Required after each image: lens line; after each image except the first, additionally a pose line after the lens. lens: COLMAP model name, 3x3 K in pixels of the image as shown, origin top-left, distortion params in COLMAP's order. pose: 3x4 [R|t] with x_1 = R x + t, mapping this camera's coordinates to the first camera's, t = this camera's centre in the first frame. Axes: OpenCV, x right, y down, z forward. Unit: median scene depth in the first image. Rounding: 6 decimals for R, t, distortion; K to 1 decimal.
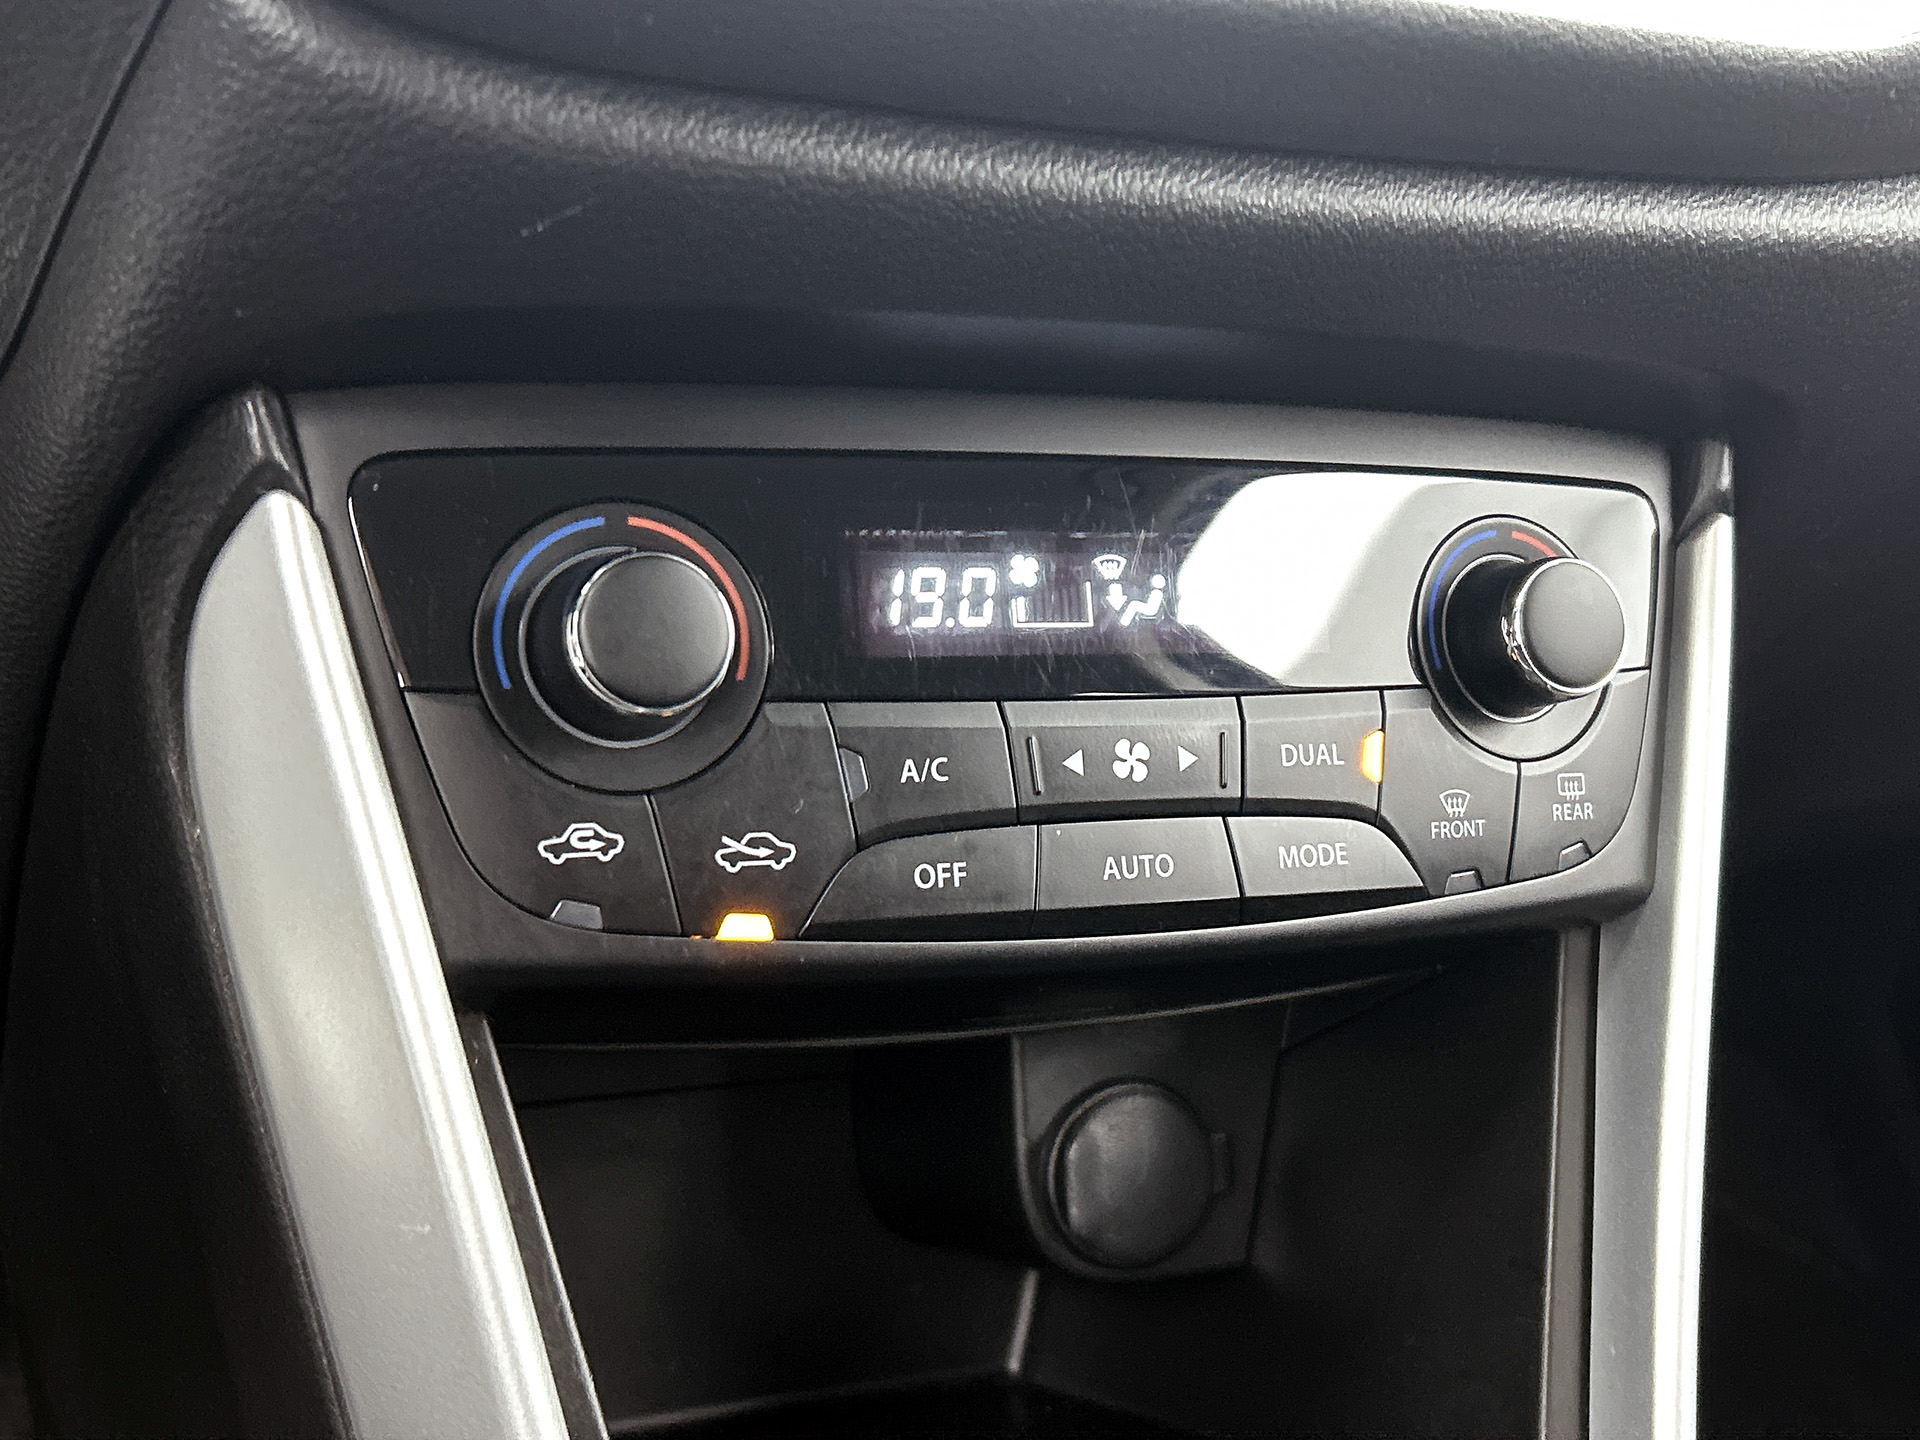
lens RADIAL K [[2156.6, 0, 955.6], [0, 2156.6, 668.6], [0, 0, 1]] dist [0.089908, -0.012761]
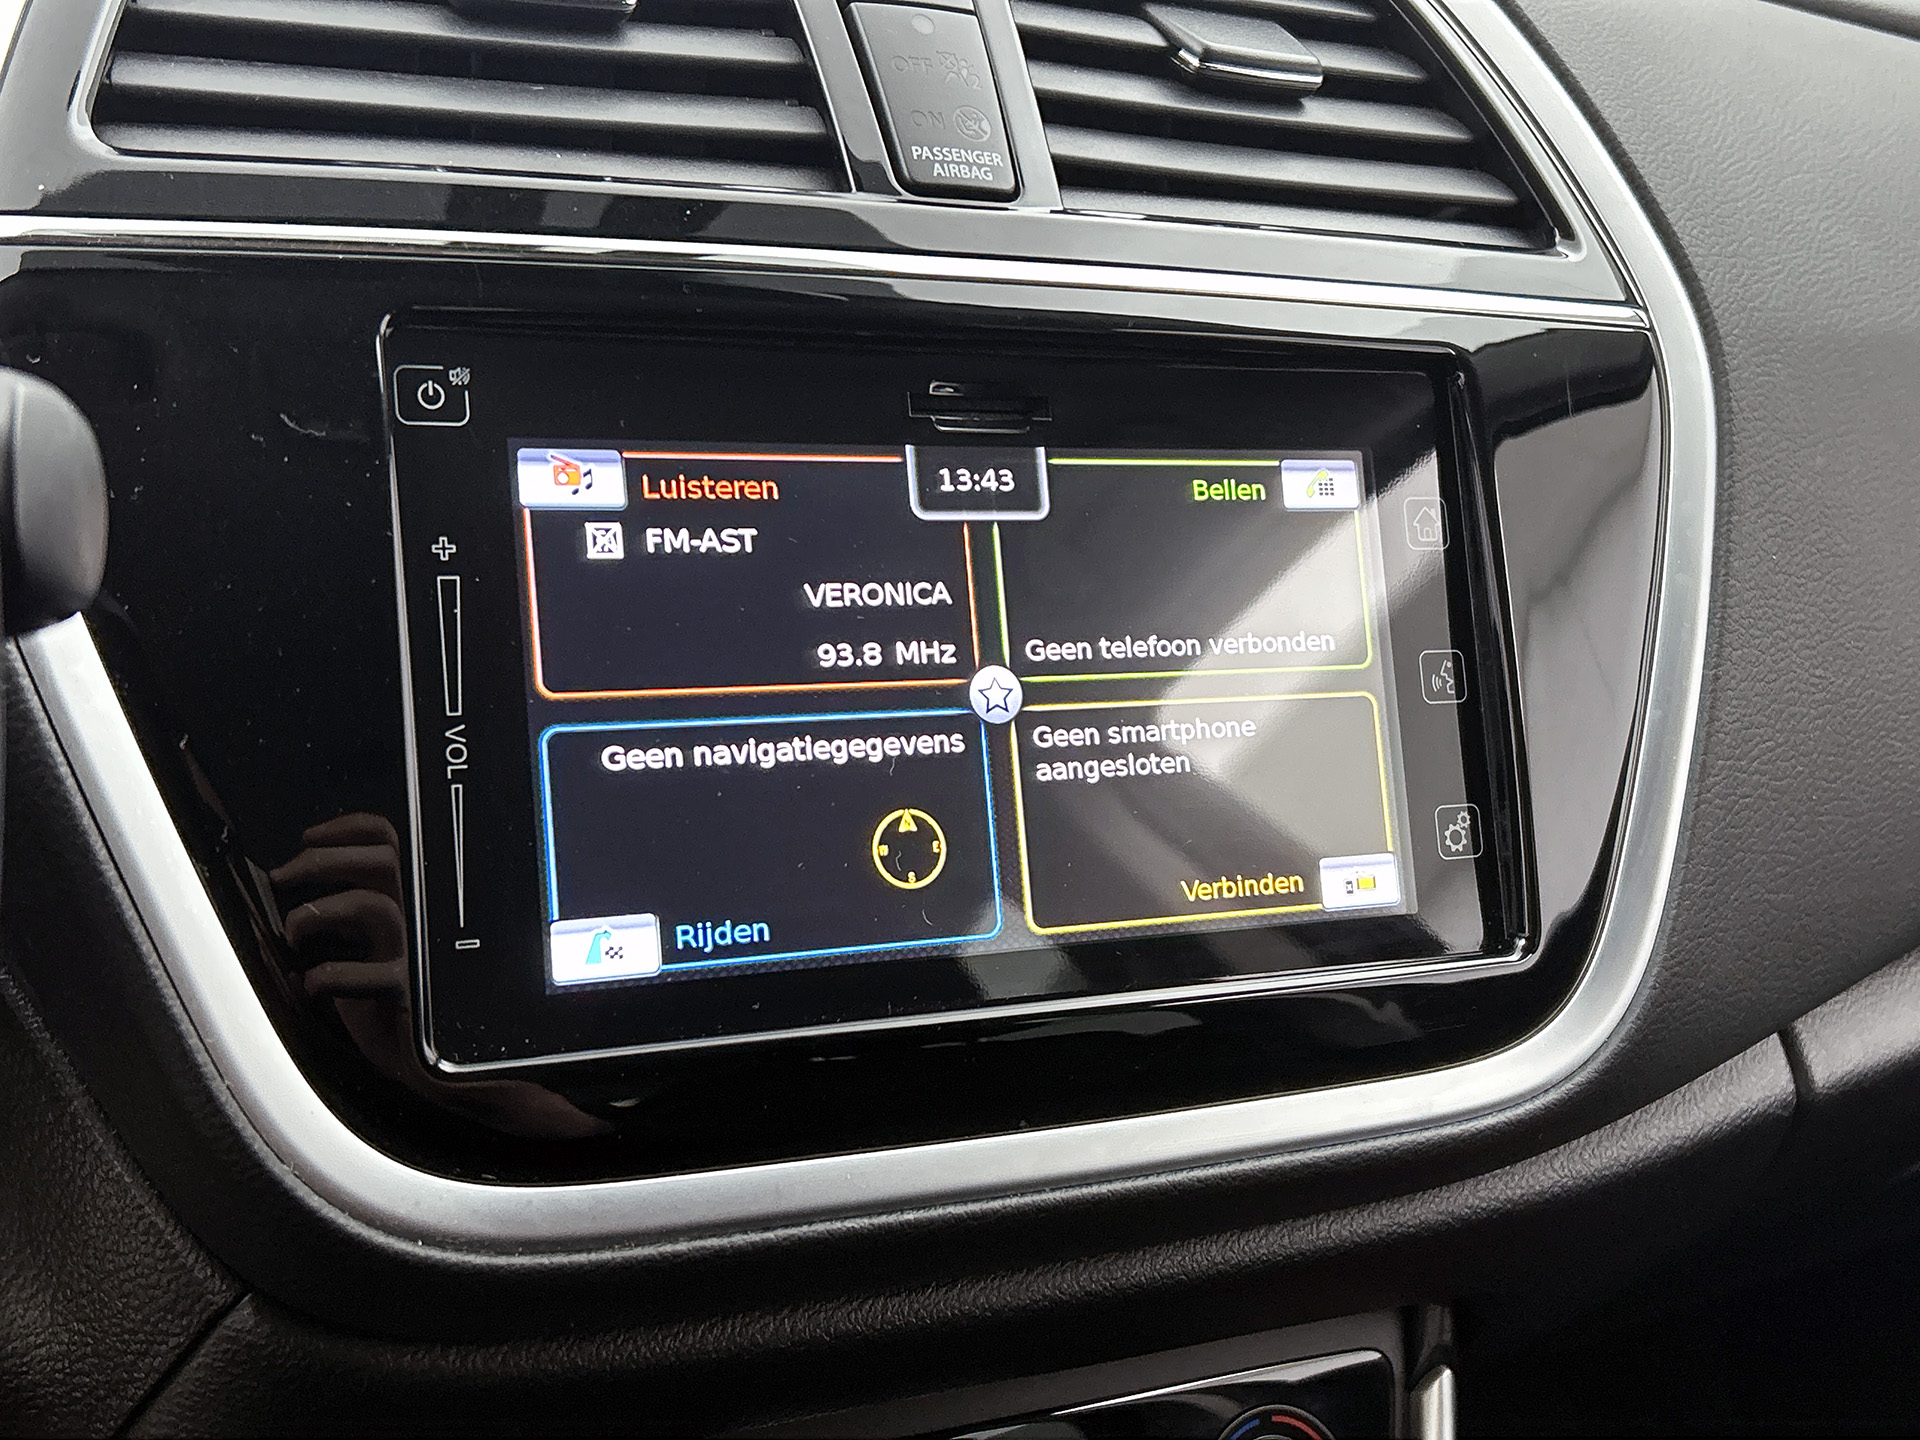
lens RADIAL K [[2290.1, 0, 960.0], [0, 2290.1, 720.0], [0, 0, 1]] dist [0.132622, -0.015775]
pose [[0.997679, -0.030639, 0.060810, 0.015872], [0.031093, 0.999495, -0.006524, -0.484737], [-0.060579, 0.008400, 0.998128, -0.315608]]
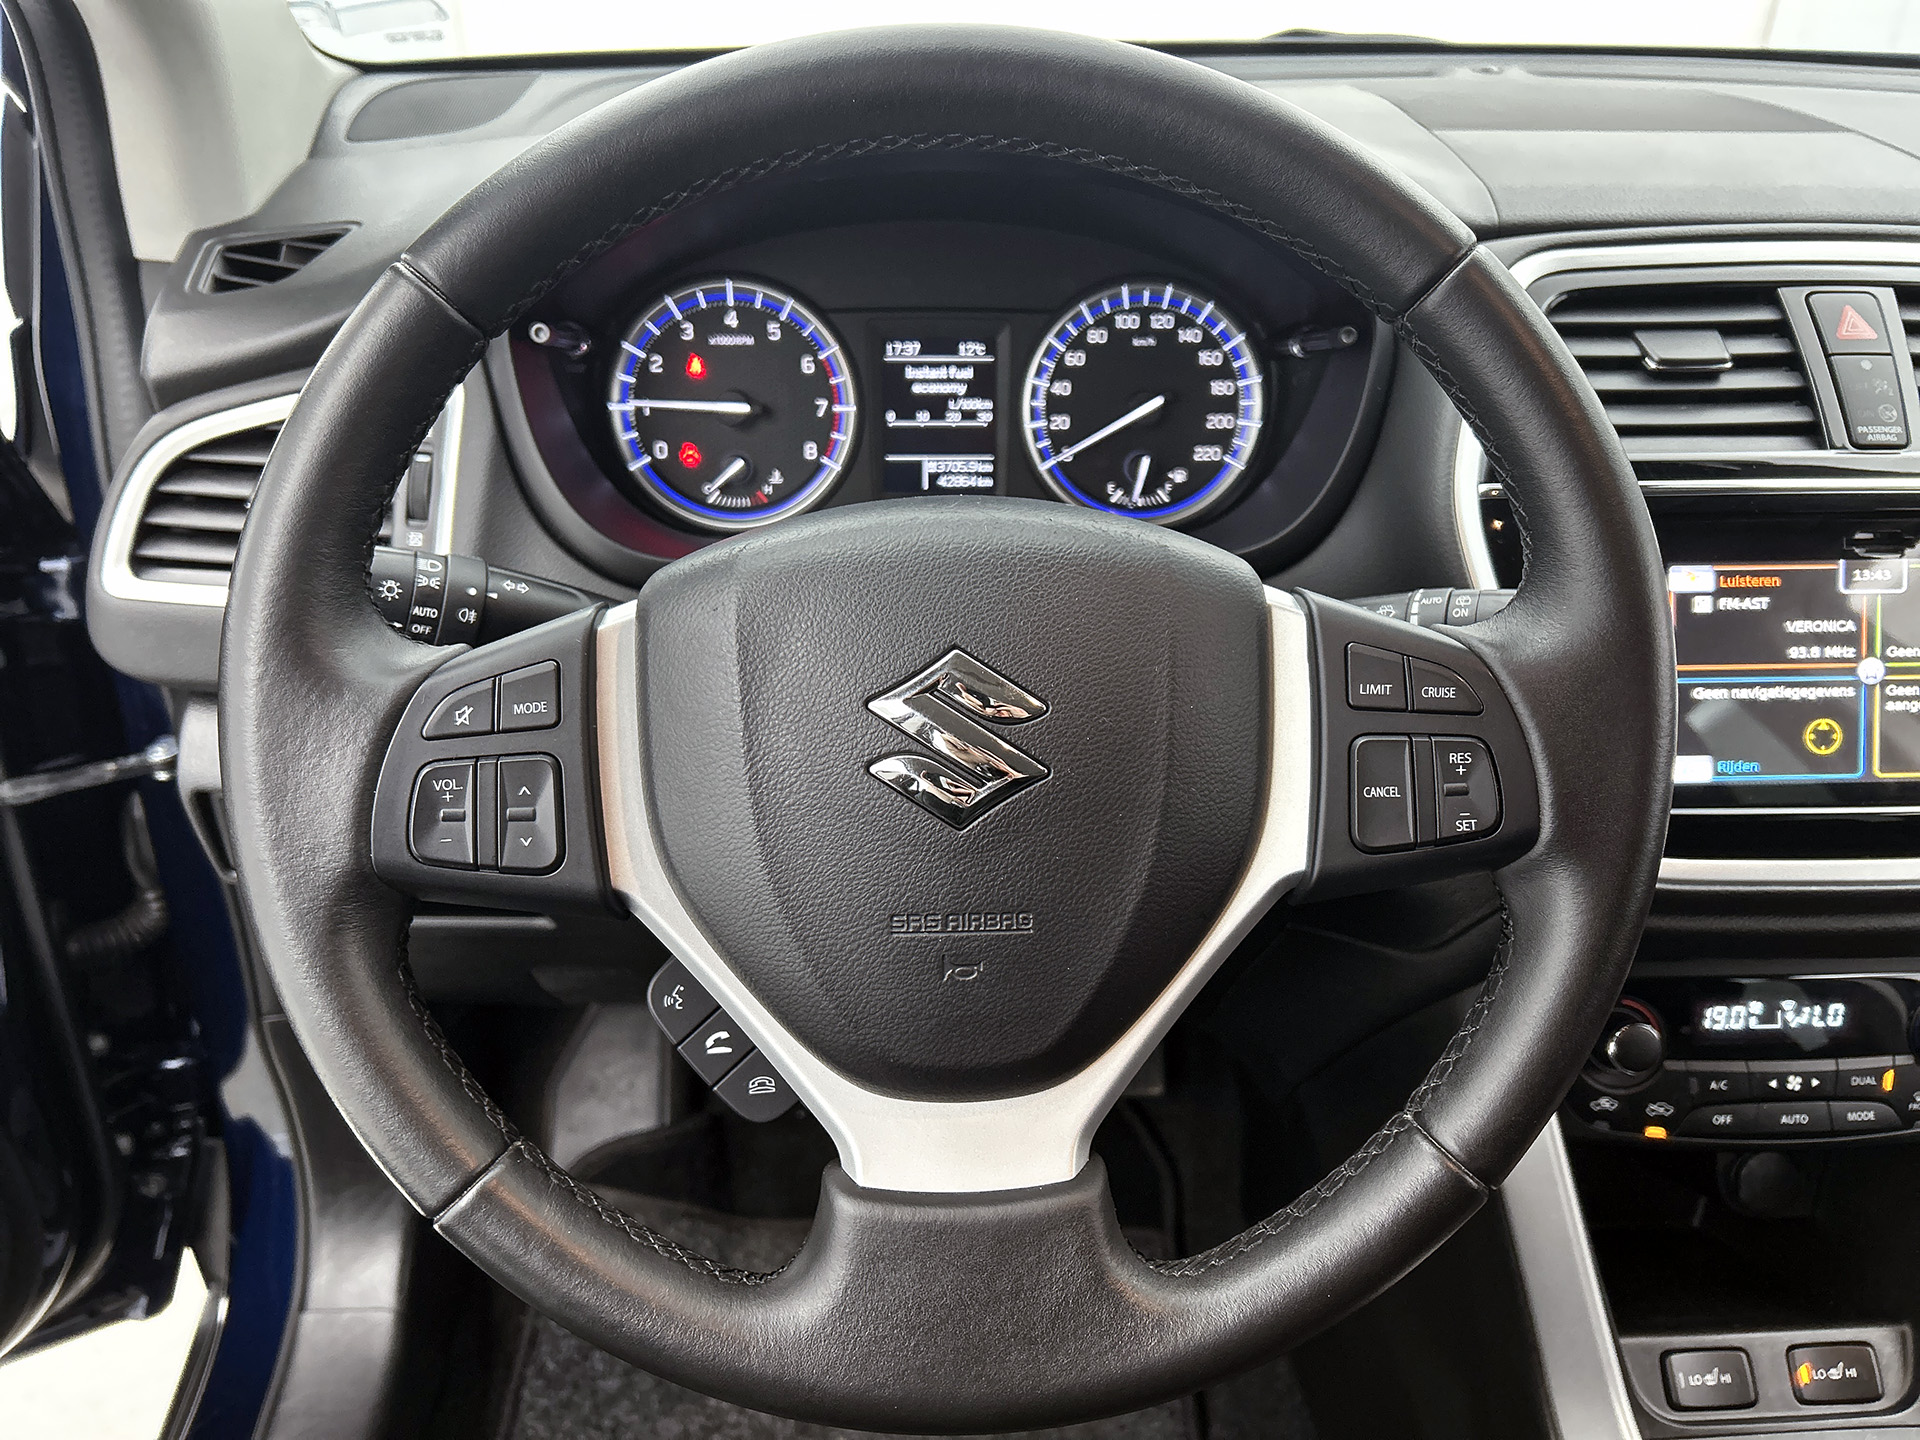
lens RADIAL K [[1479.4, 0, 970.7], [0, 1479.4, 731.9], [0, 0, 1]] dist [0.079198, -0.106262]
pose [[0.939173, 0.053624, -0.339231, -0.290183], [-0.007157, 0.990577, 0.136771, -0.671106], [0.343369, -0.126024, 0.930707, -1.166624]]
